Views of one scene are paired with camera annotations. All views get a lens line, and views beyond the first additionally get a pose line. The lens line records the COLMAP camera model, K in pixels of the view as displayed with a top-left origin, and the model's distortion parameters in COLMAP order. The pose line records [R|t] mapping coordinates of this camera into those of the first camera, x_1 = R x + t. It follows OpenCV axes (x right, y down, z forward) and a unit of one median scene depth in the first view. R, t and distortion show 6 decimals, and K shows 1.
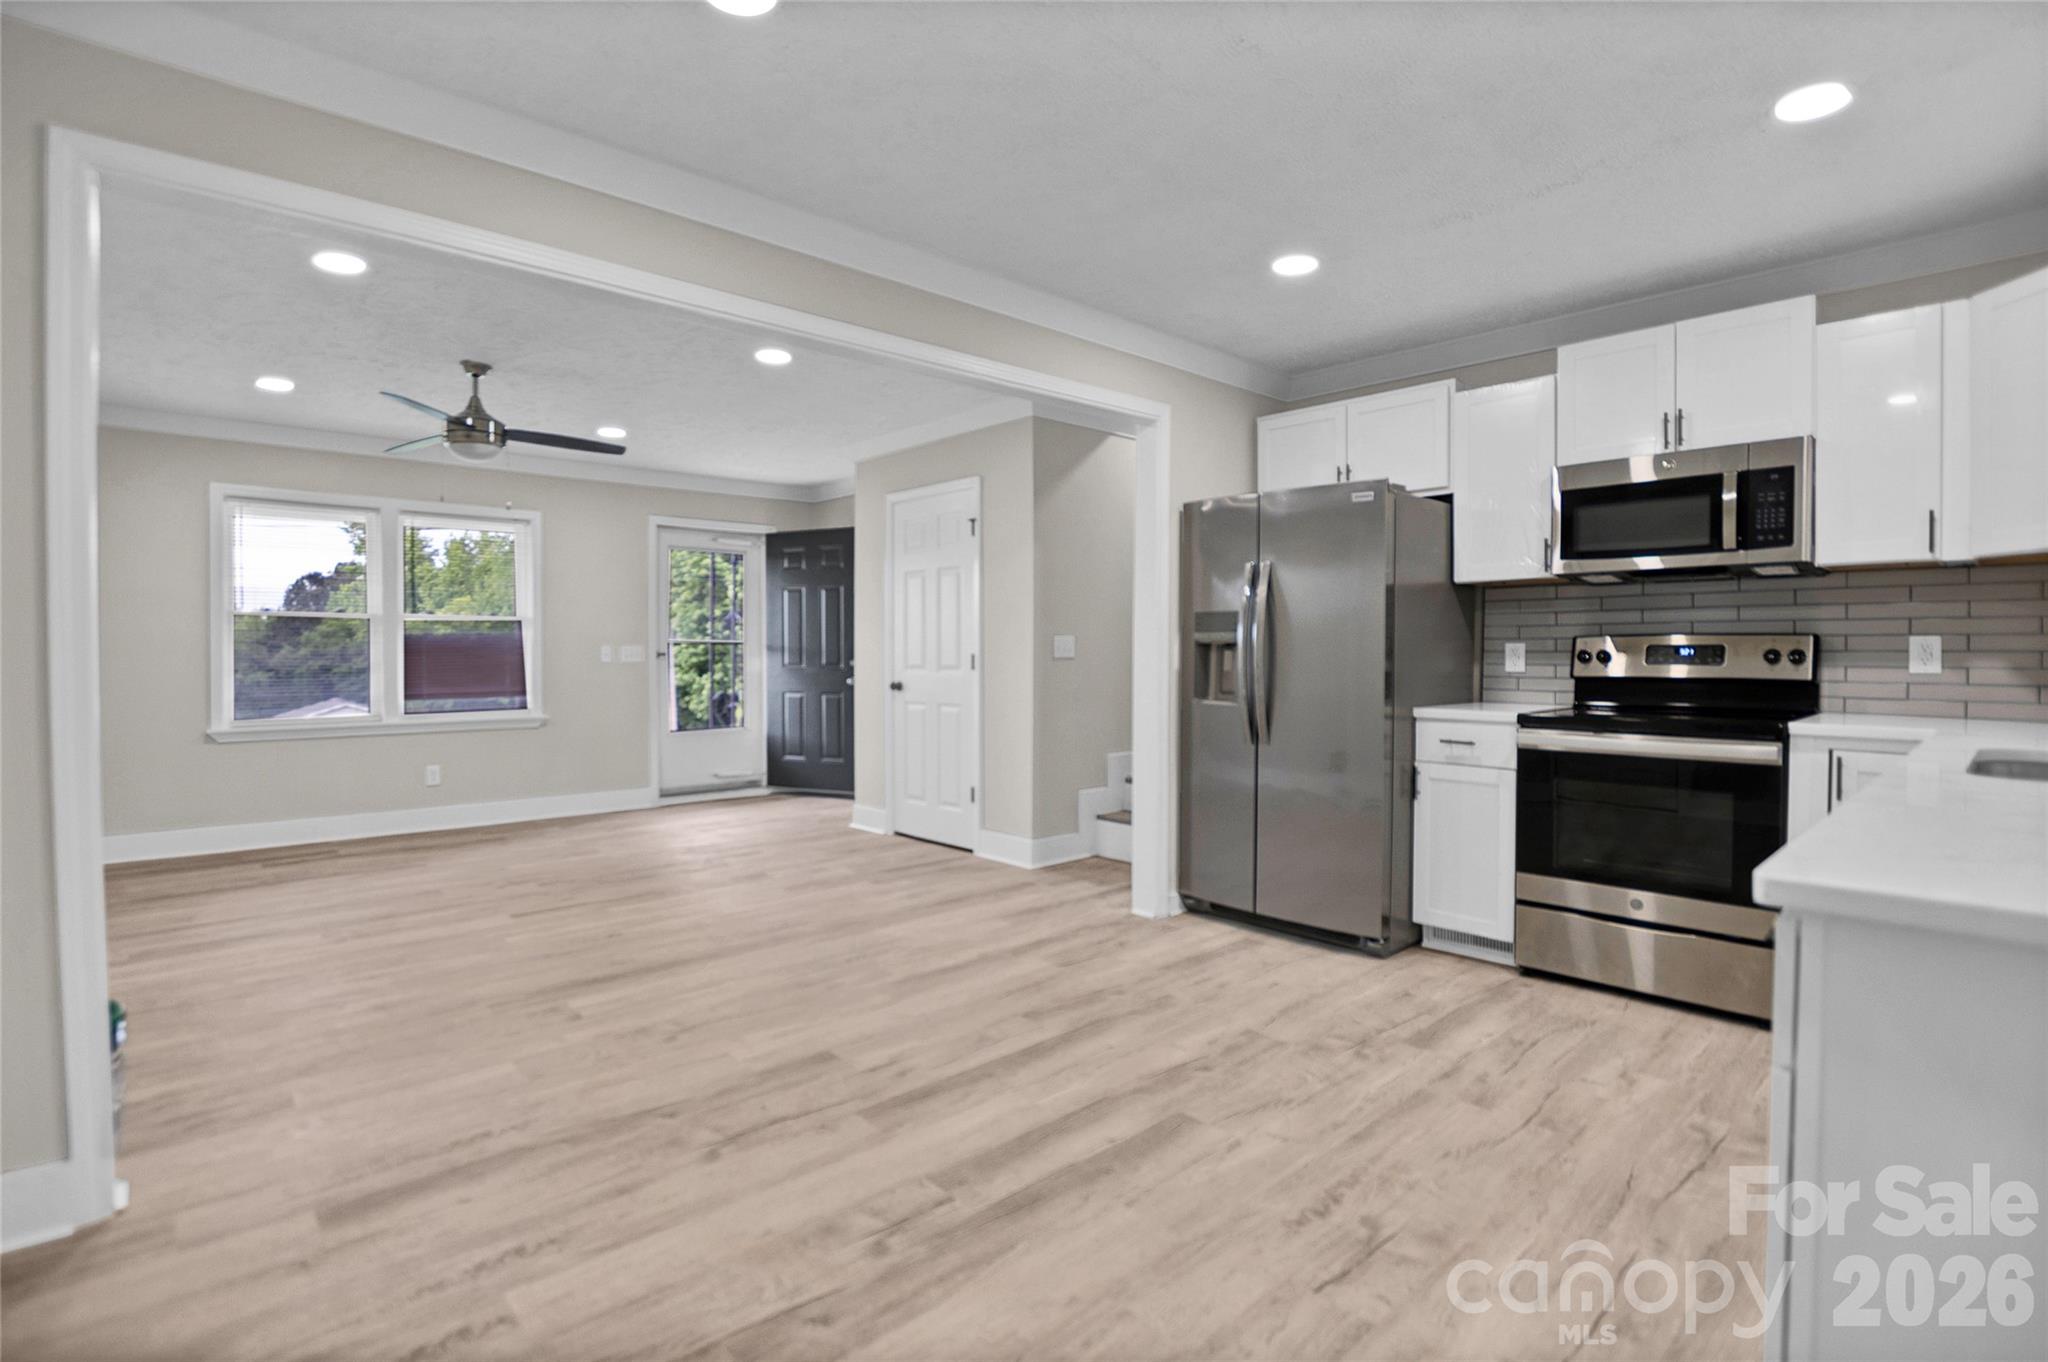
lens RADIAL K [[937.5, 0, 1021.8], [0, 937.5, 669.4], [0, 0, 1]] dist [-0.030461, 0.000022]
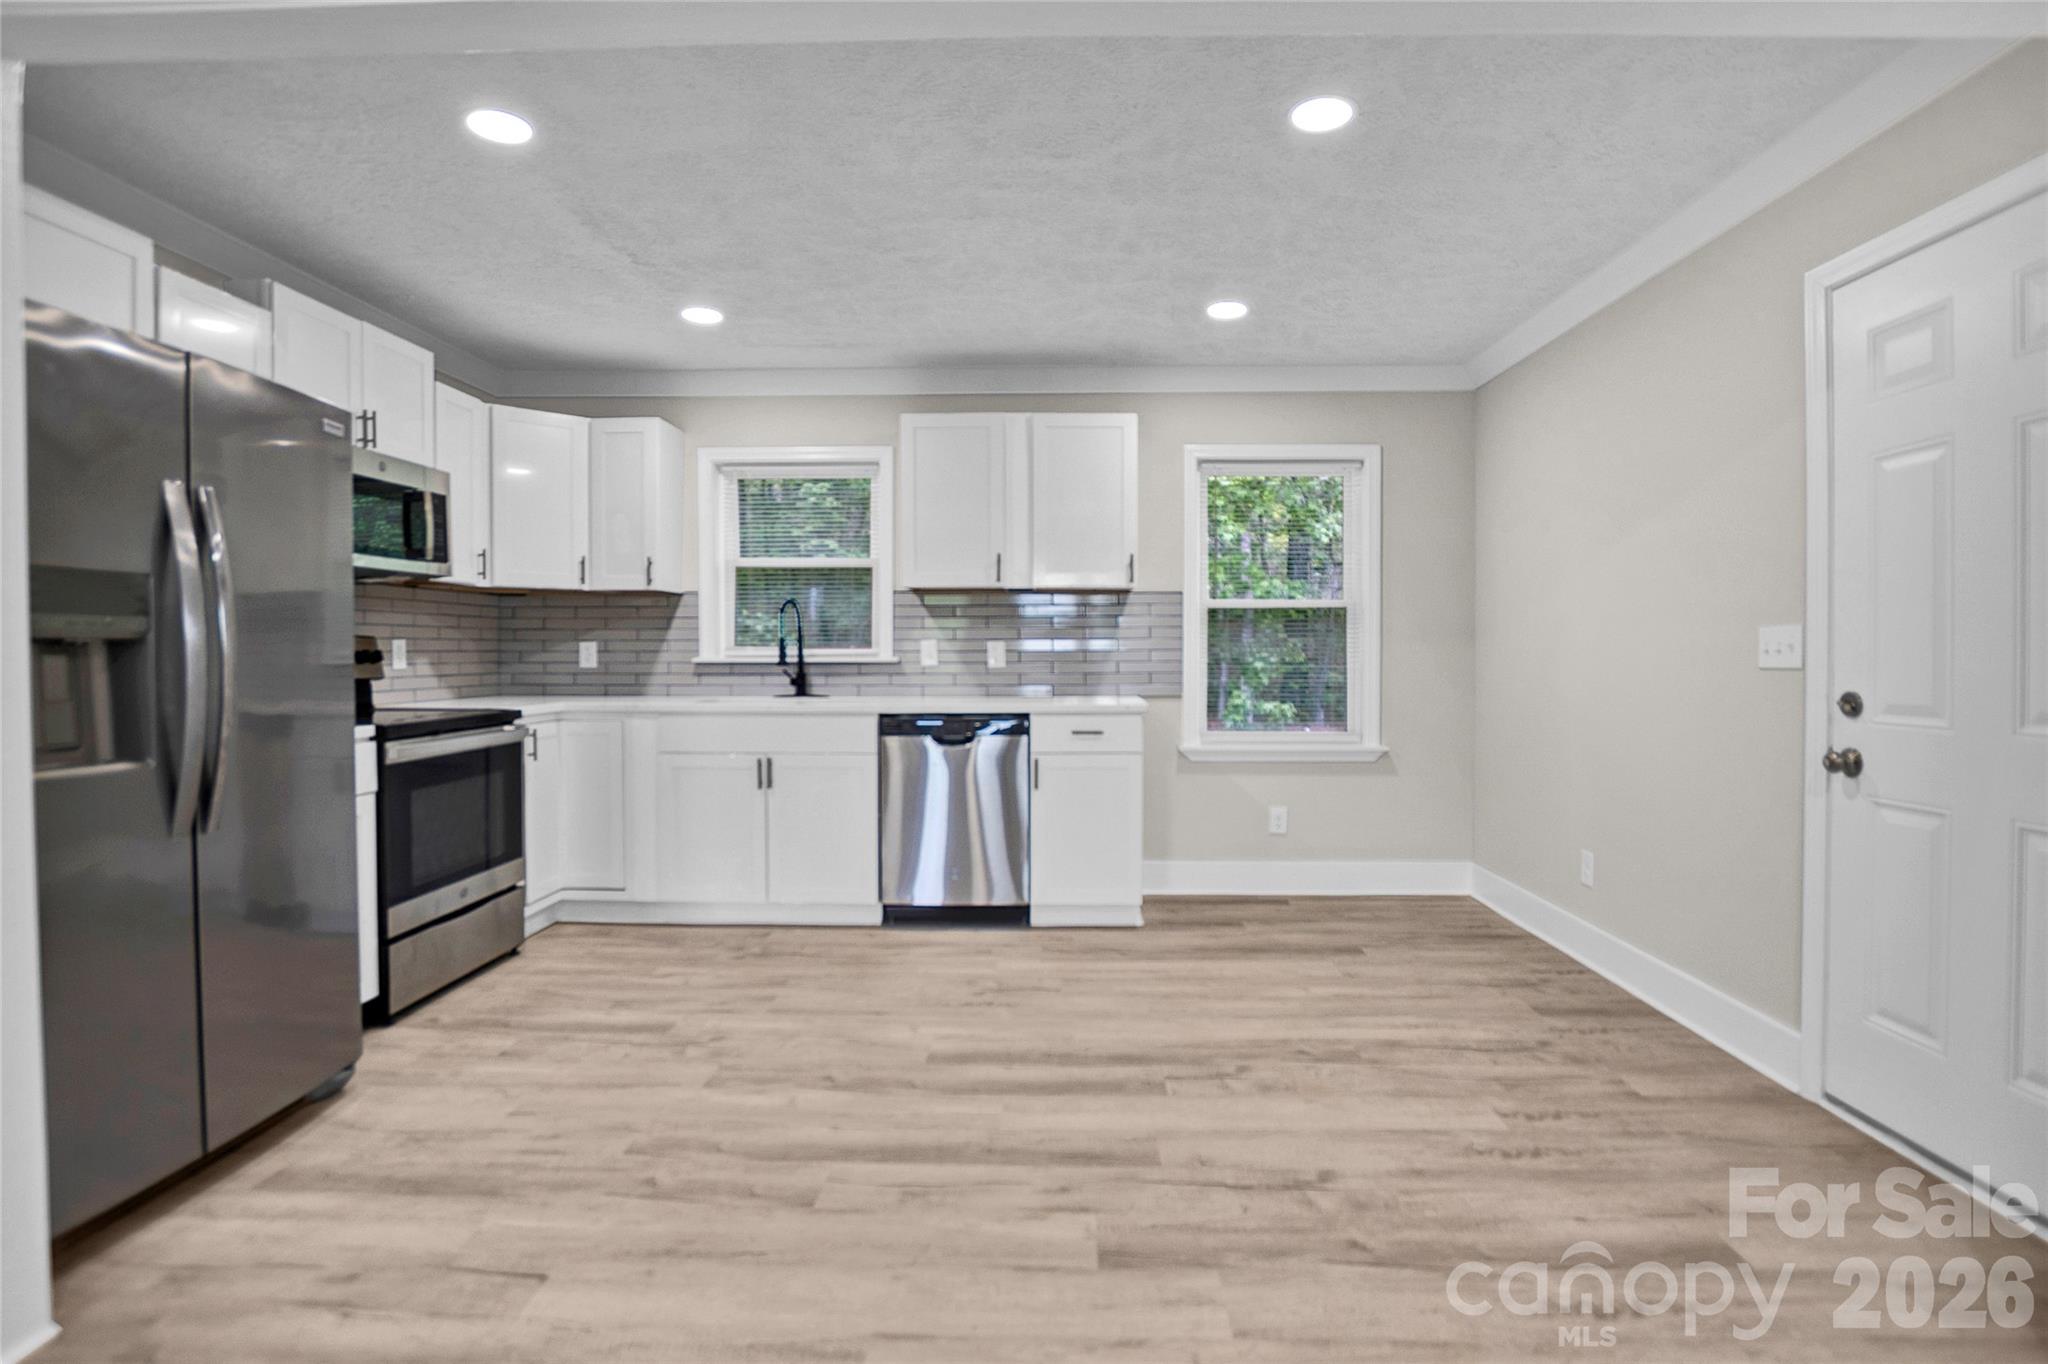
lens RADIAL K [[989.9, 0, 1019.9], [0, 989.9, 664.0], [0, 0, 1]] dist [-0.034018, 0.000201]
pose [[-0.695592, -0.009420, 0.718375, -0.597254], [0.017853, 0.999379, 0.030391, -0.029607], [-0.718215, 0.033965, -0.694991, 1.366086]]
